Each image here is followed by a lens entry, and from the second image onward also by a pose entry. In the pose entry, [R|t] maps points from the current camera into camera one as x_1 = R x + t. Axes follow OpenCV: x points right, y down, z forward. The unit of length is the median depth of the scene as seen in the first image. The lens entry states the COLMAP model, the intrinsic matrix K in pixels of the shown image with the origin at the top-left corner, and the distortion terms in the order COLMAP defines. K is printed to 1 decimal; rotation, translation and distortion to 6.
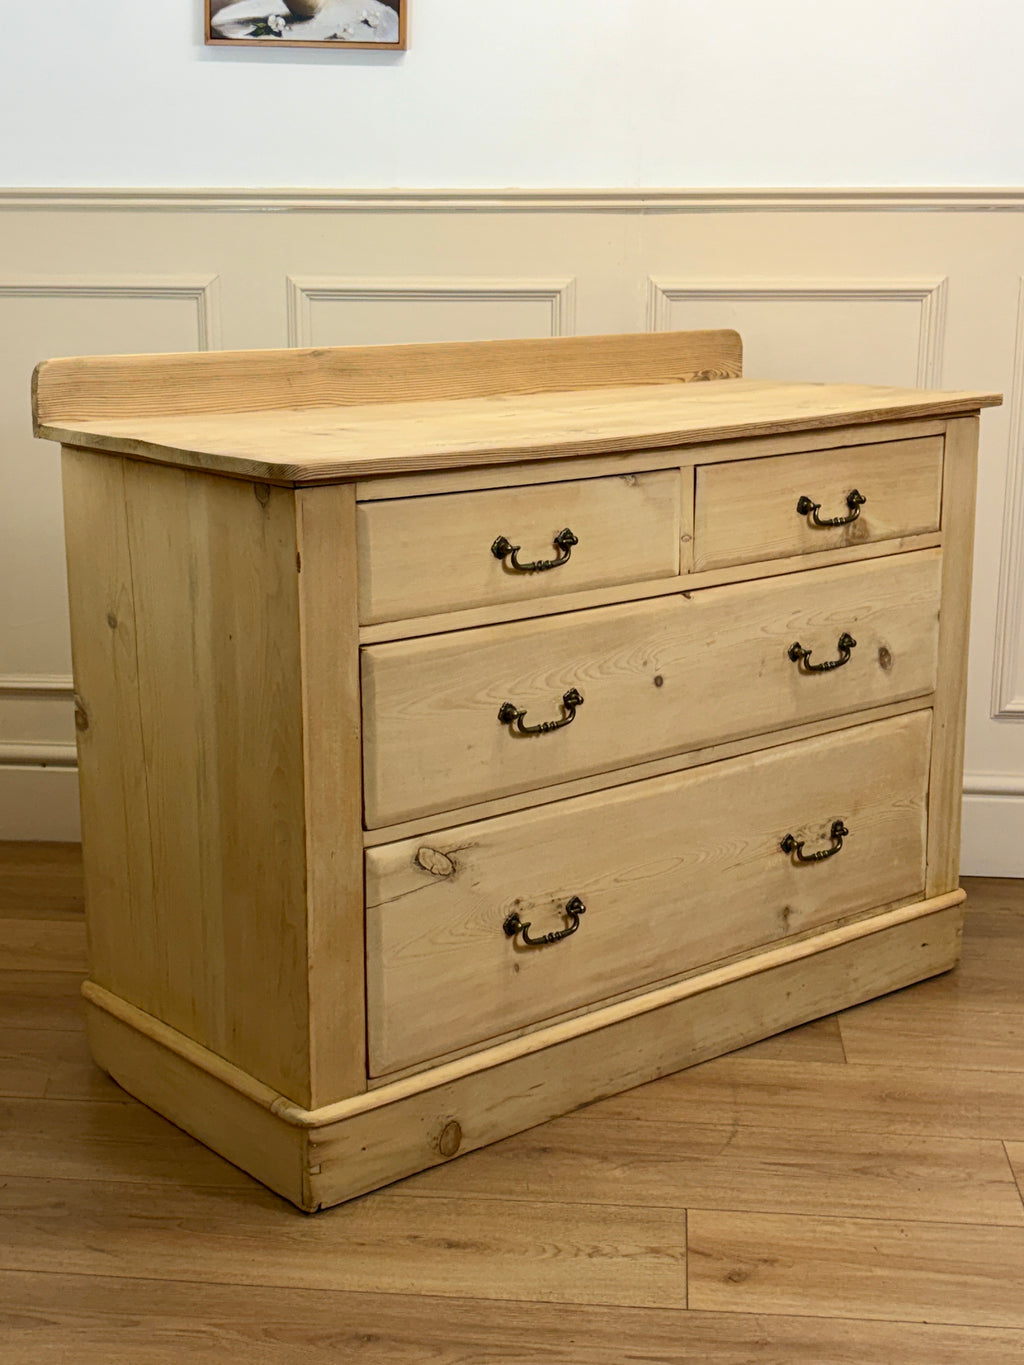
lens RADIAL K [[1901.7, 0, 497.9], [0, 1901.7, 692.4], [0, 0, 1]] dist [0.164787, 0.000000]
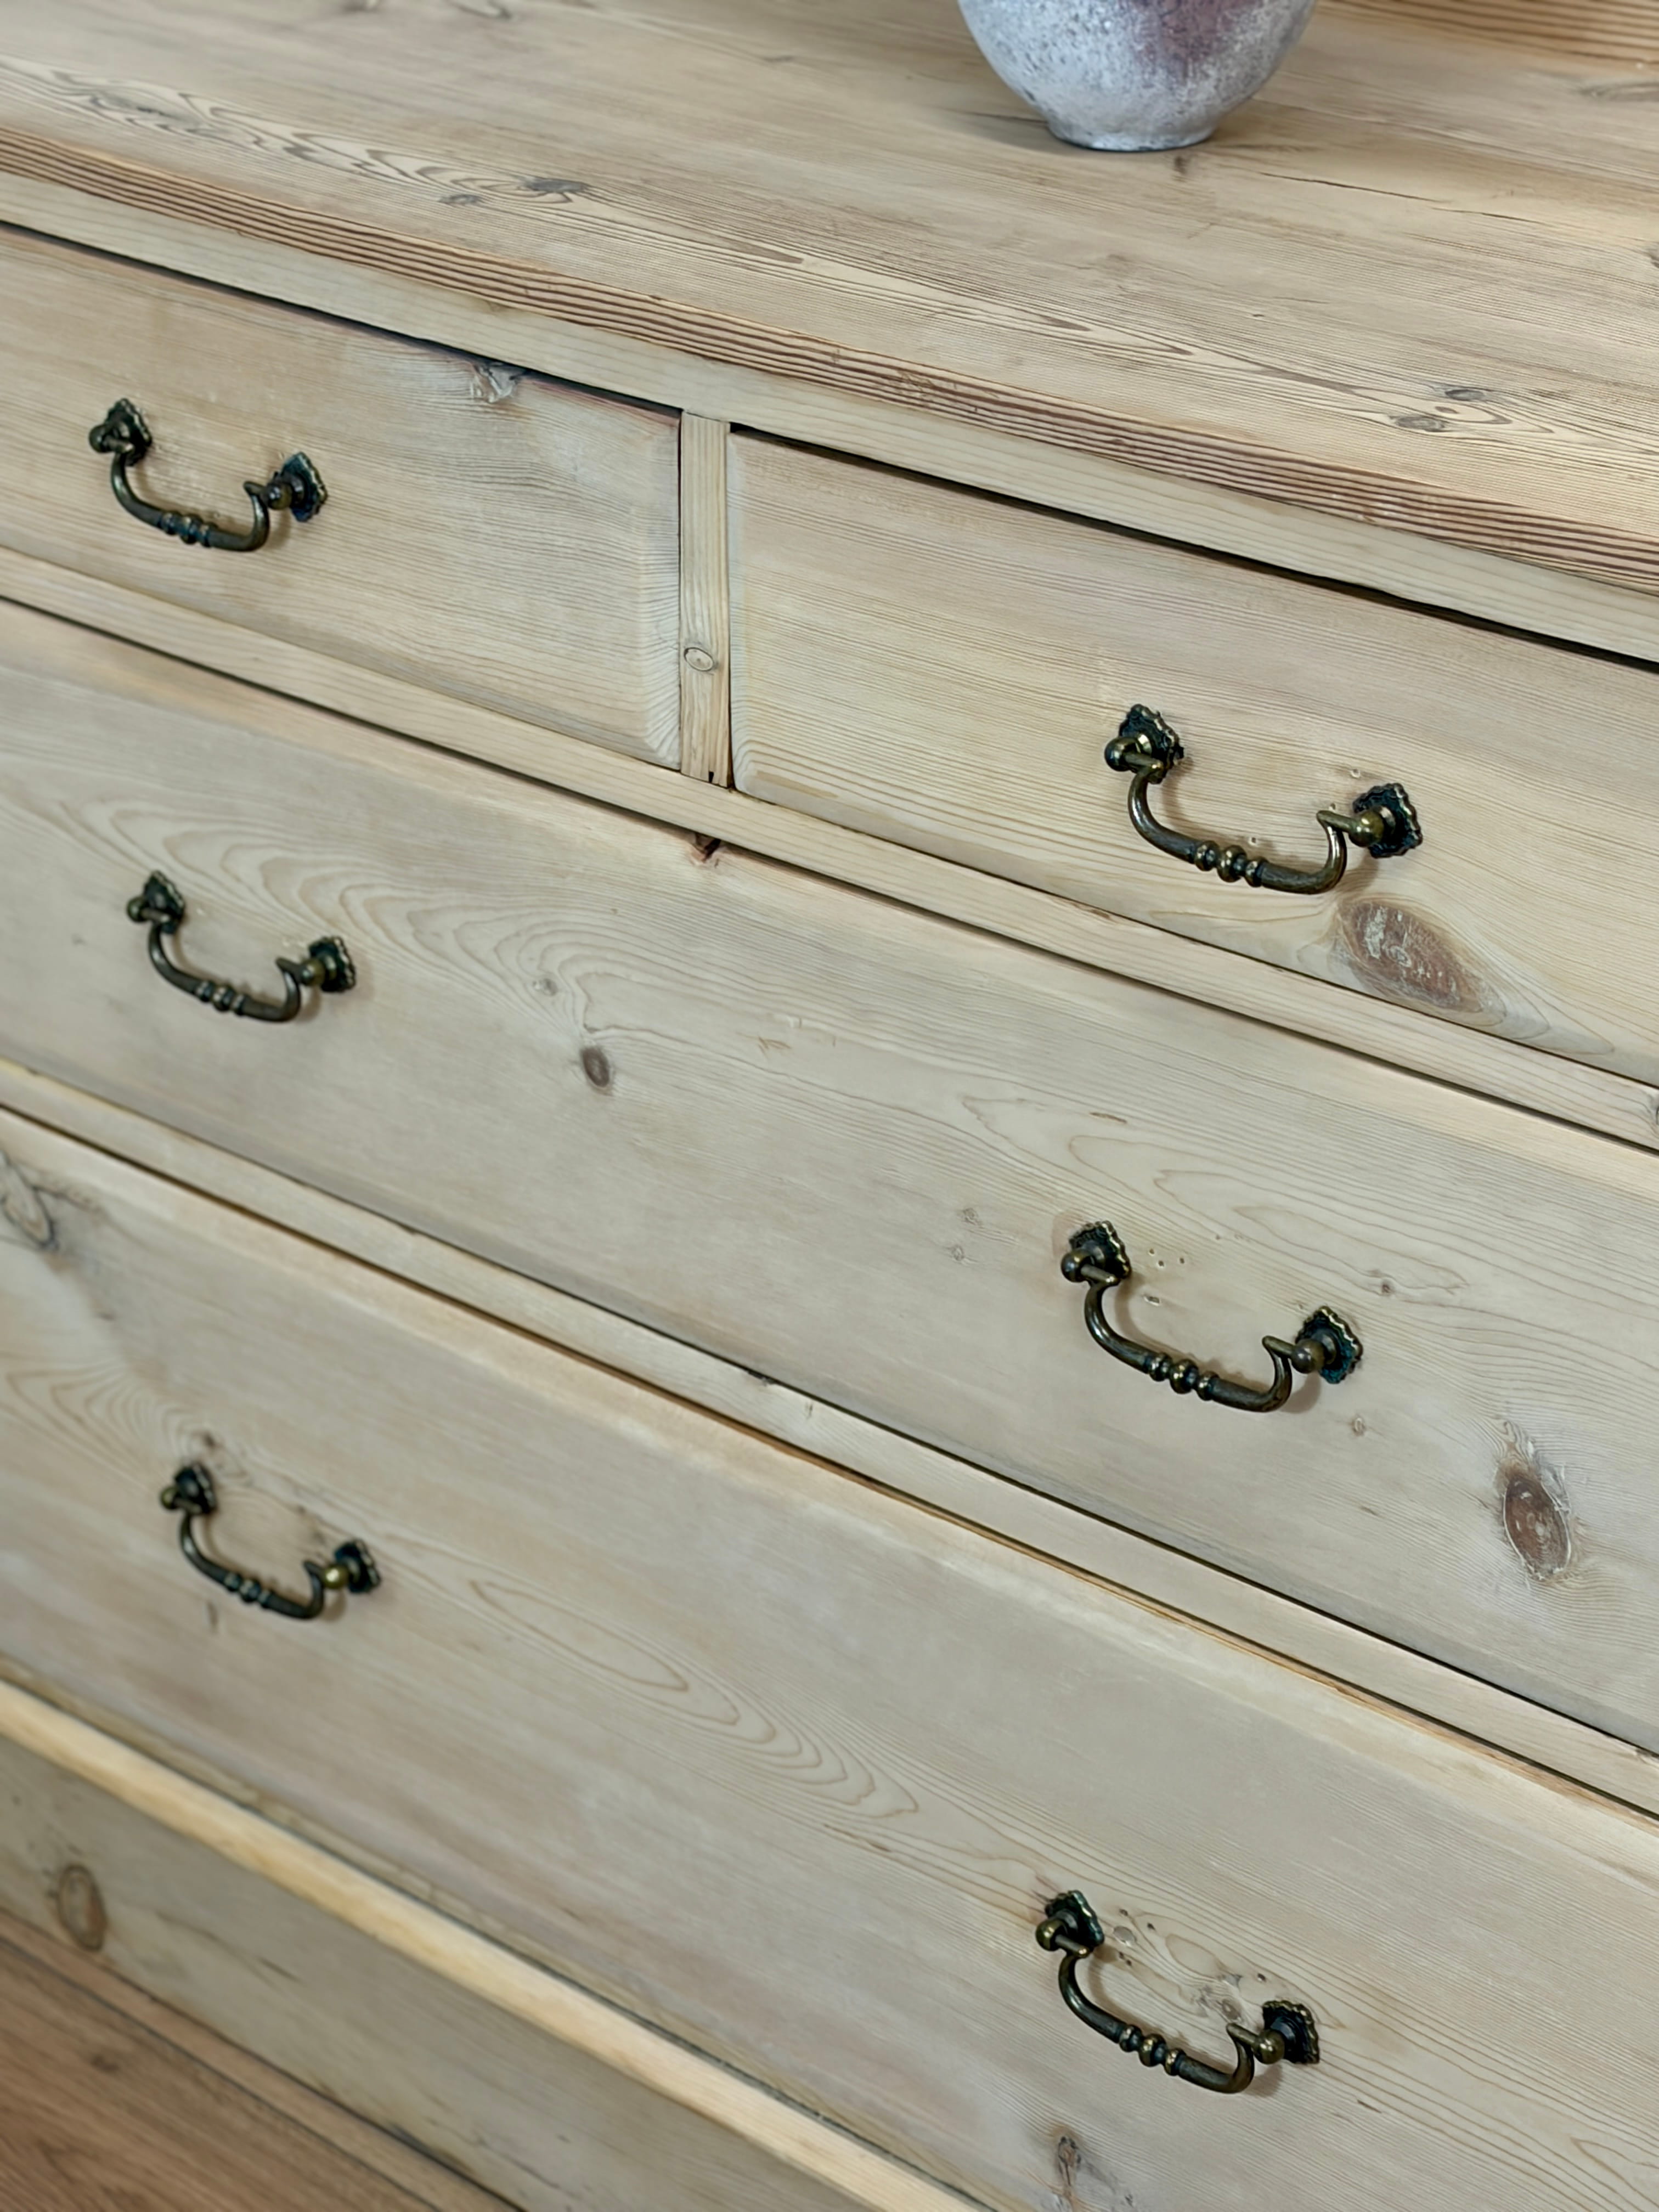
lens RADIAL K [[5374.1, 0, 812.7], [0, 5374.1, 1117.2], [0, 0, 1]] dist [0.206043, 0.000000]
pose [[0.120969, 0.400263, -0.908381, 0.866573], [-0.234984, 0.900638, 0.365559, -0.319464], [0.964442, 0.169234, 0.203004, 0.862092]]
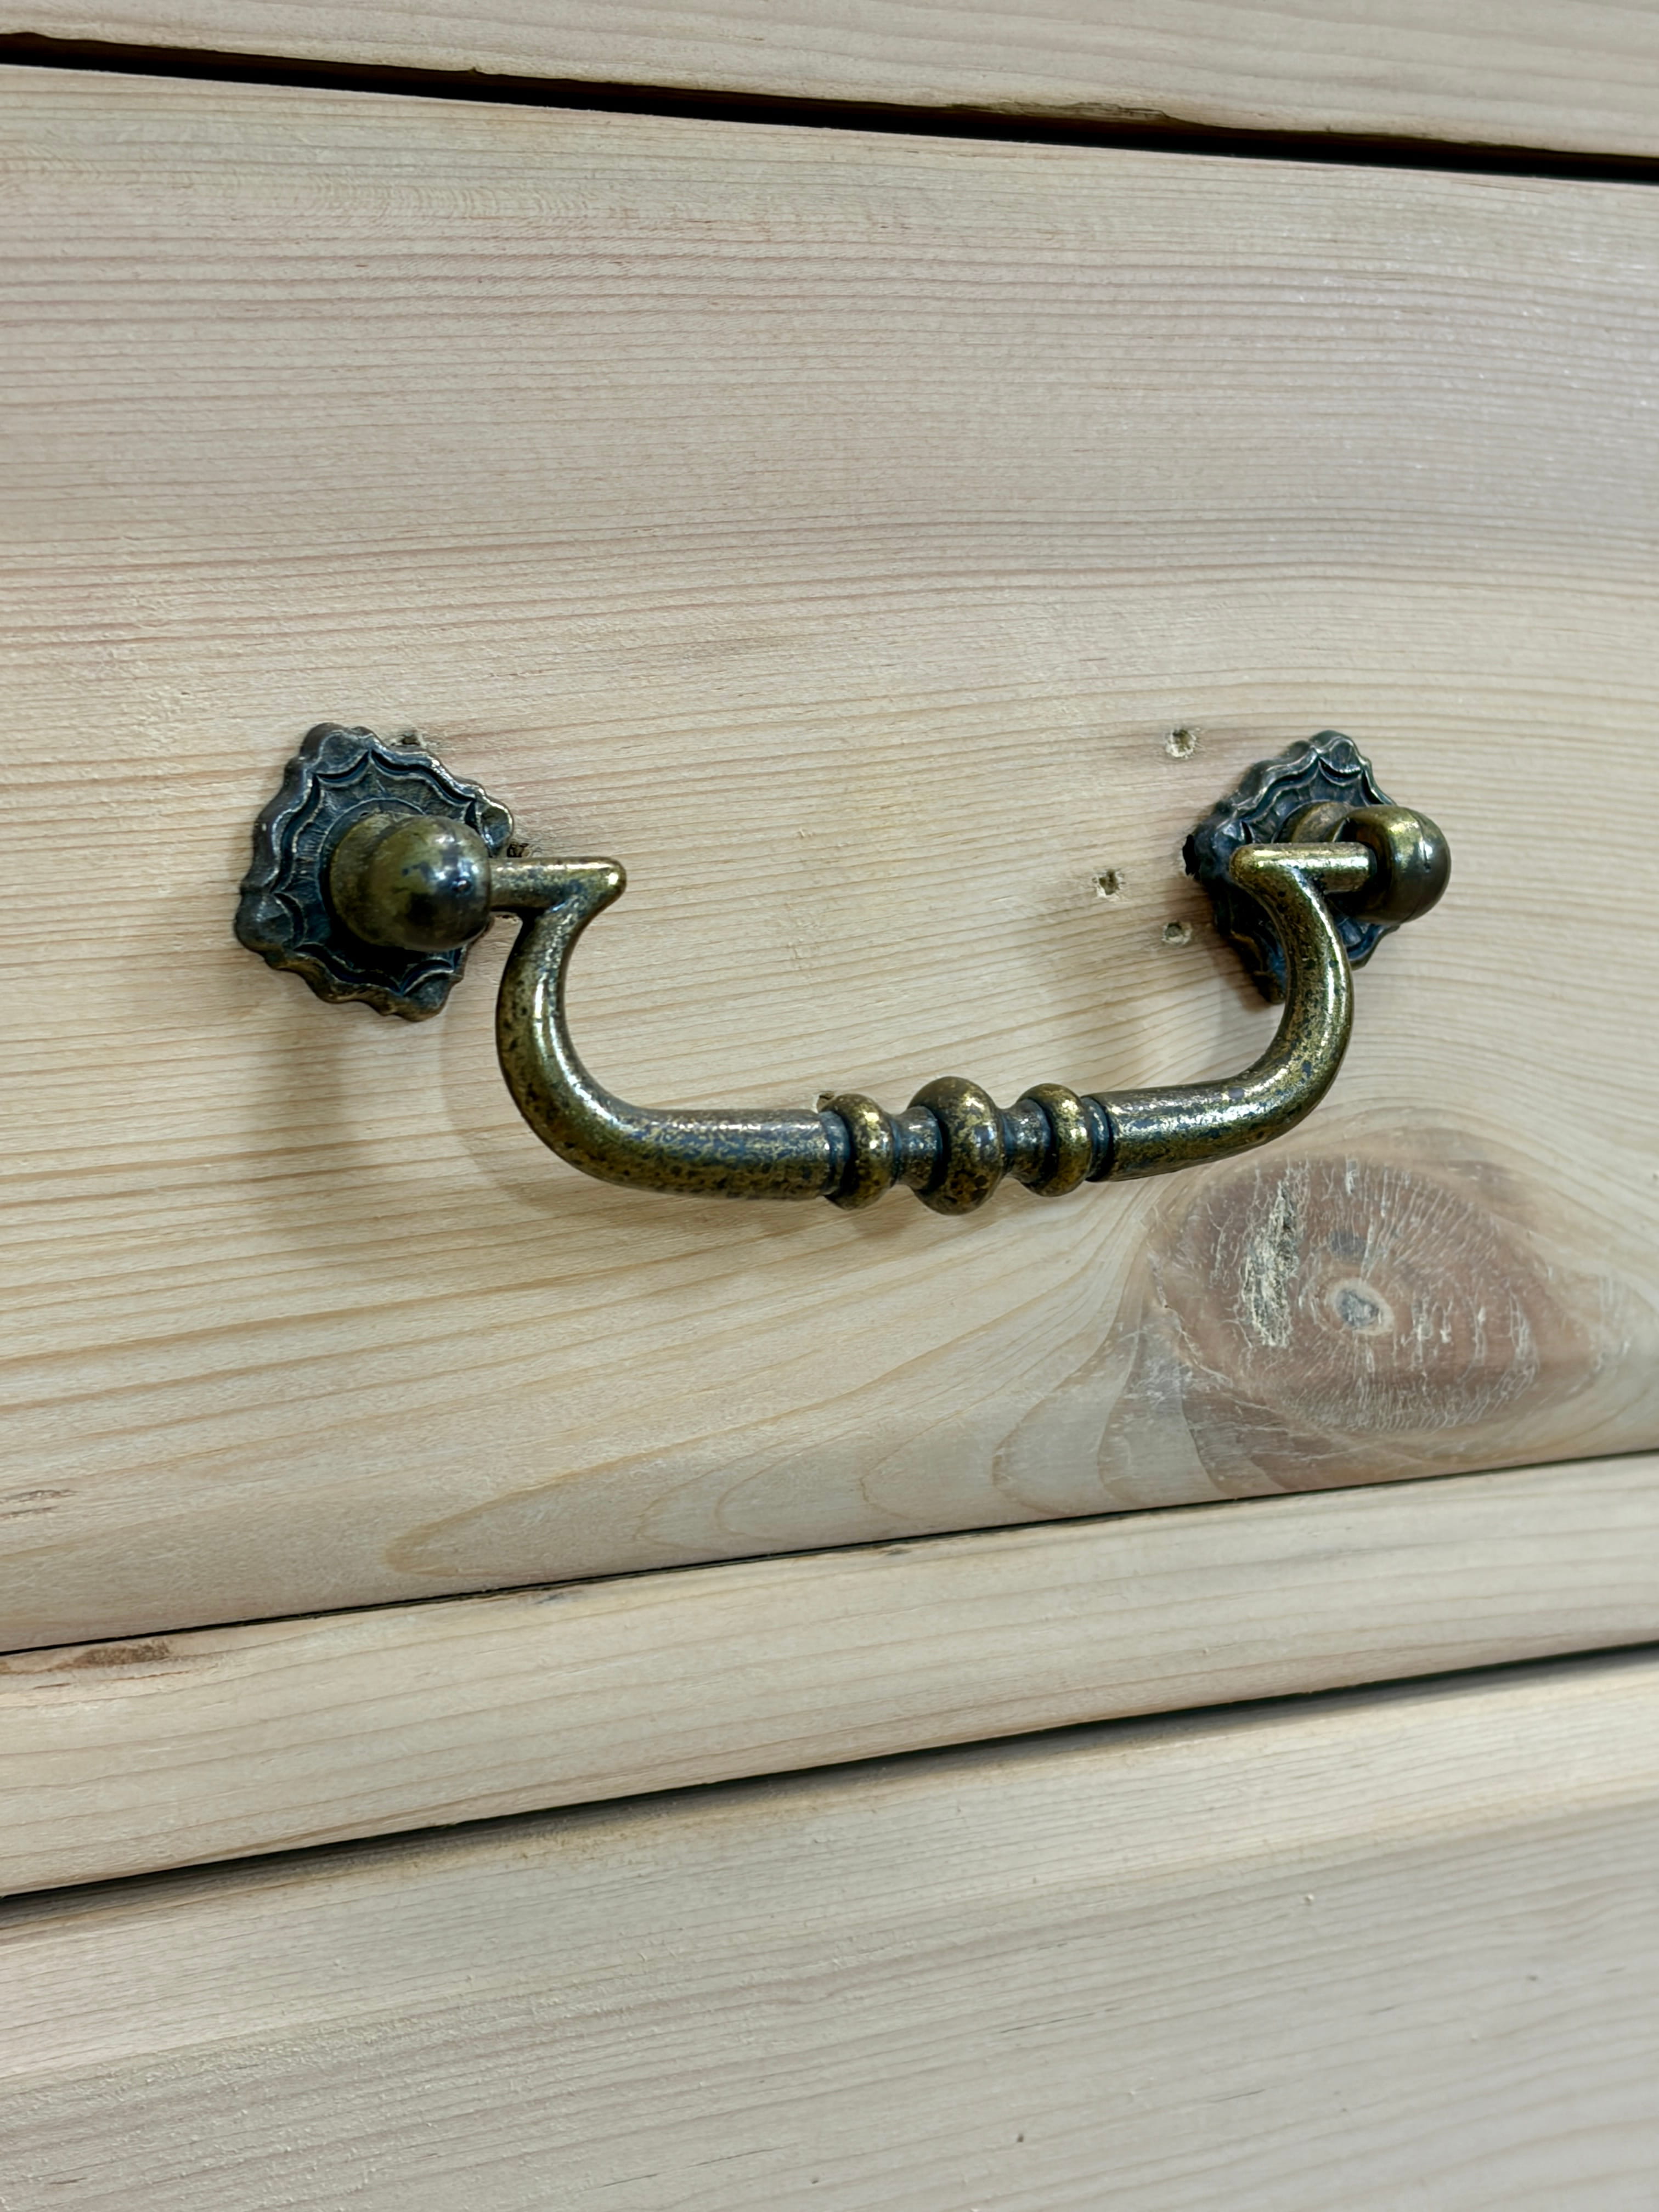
lens RADIAL K [[4083.0, 0, 815.3], [0, 4083.0, 1119.1], [0, 0, 1]] dist [0.190221, 0.000000]
pose [[0.984132, 0.023324, -0.175899, 0.210532], [-0.046335, 0.990707, -0.127875, -0.075039], [0.171282, 0.133997, 0.976067, 0.908751]]
